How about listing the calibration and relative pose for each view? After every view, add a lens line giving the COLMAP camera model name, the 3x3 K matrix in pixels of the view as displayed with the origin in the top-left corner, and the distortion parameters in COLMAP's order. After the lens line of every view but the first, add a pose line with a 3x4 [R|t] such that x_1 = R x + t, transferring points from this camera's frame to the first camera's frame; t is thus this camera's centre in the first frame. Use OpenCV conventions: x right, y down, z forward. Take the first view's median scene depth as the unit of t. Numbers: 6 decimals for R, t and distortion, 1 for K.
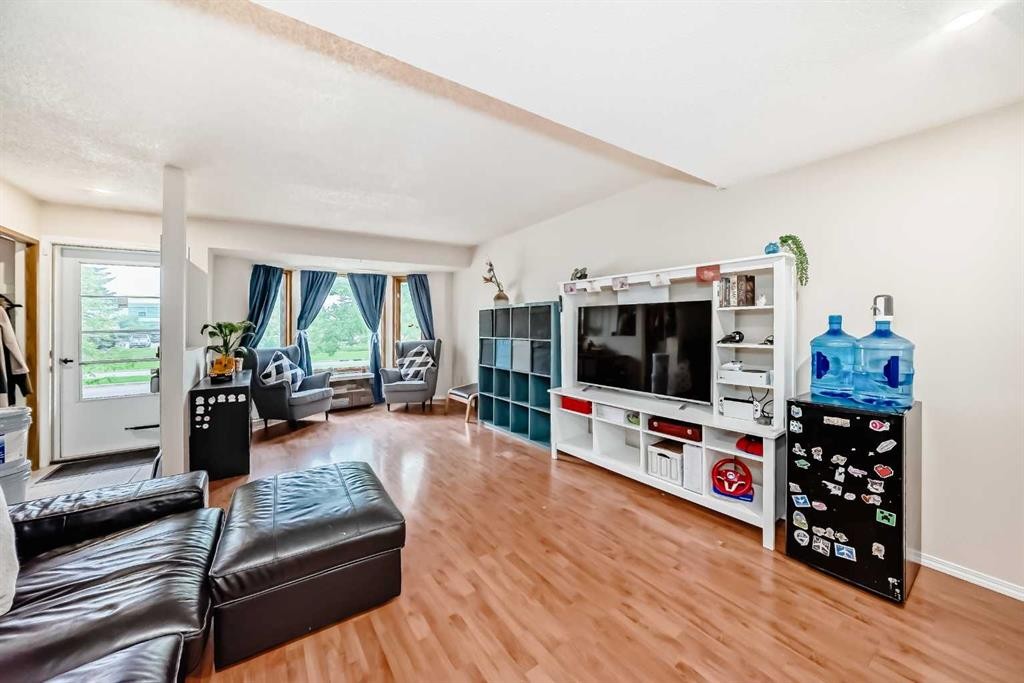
lens RADIAL K [[373.4, 0, 515.7], [0, 373.4, 324.0], [0, 0, 1]] dist [-0.035550, 0.013017]
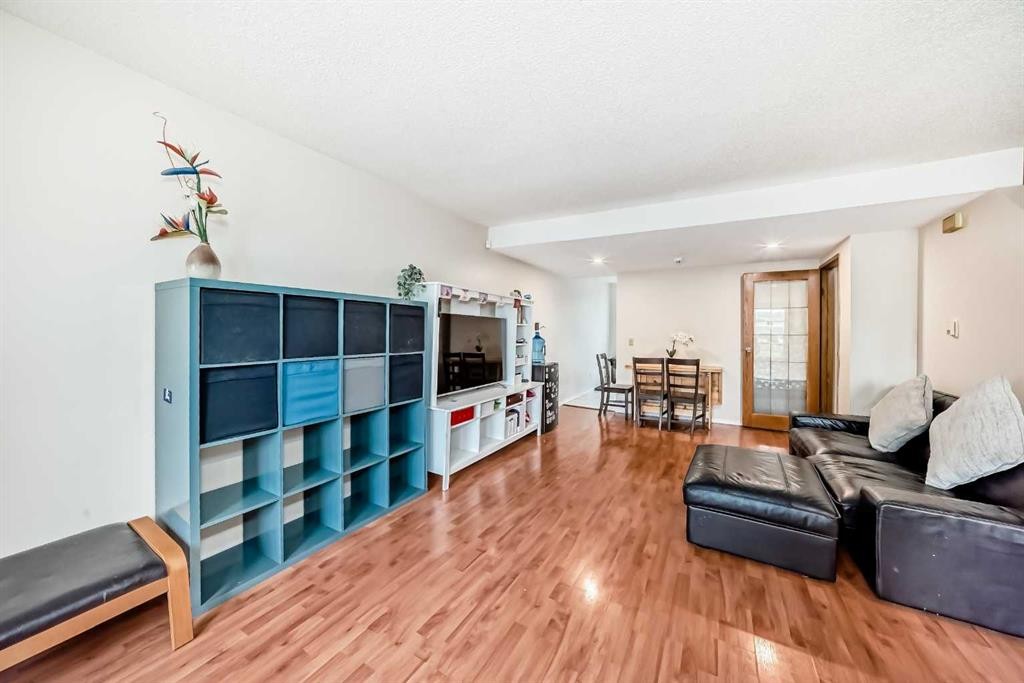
lens RADIAL K [[368.9, 0, 516.9], [0, 368.9, 328.5], [0, 0, 1]] dist [-0.020093, 0.006214]
pose [[-0.438170, 0.003416, 0.898885, -1.194672], [-0.017767, 0.999765, -0.012460, 0.001139], [-0.898716, -0.021431, -0.438007, 2.026899]]
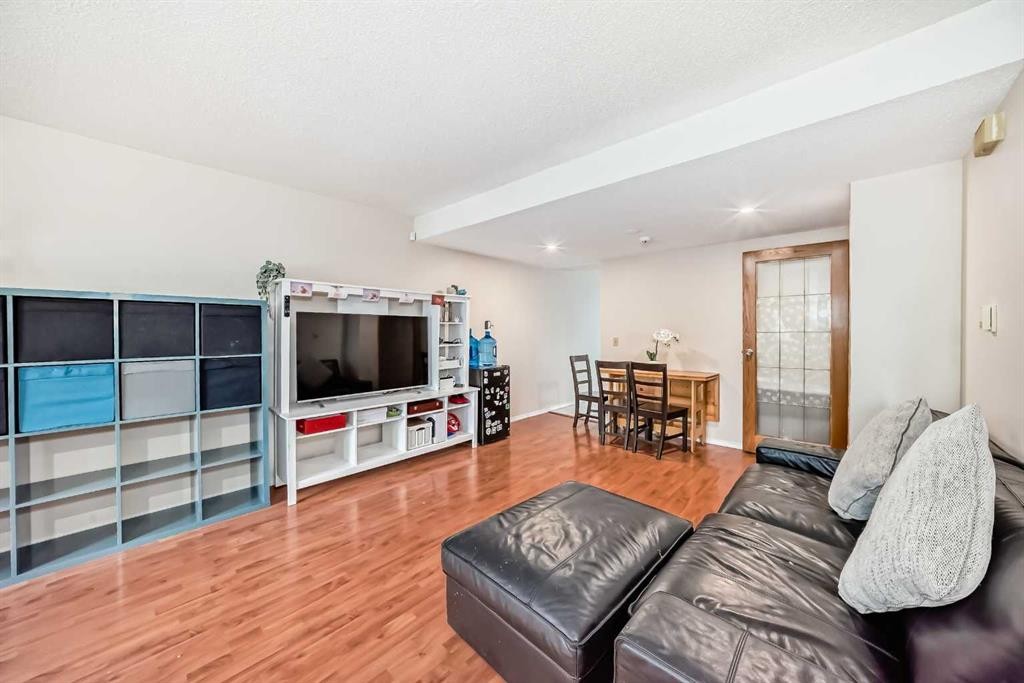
lens RADIAL K [[368.9, 0, 516.9], [0, 368.9, 328.5], [0, 0, 1]] dist [-0.020093, 0.006214]
pose [[-0.217559, 0.005185, 0.976033, -1.232459], [-0.007297, 0.999949, -0.006939, -0.009806], [-0.976020, -0.008632, -0.217510, 1.168496]]
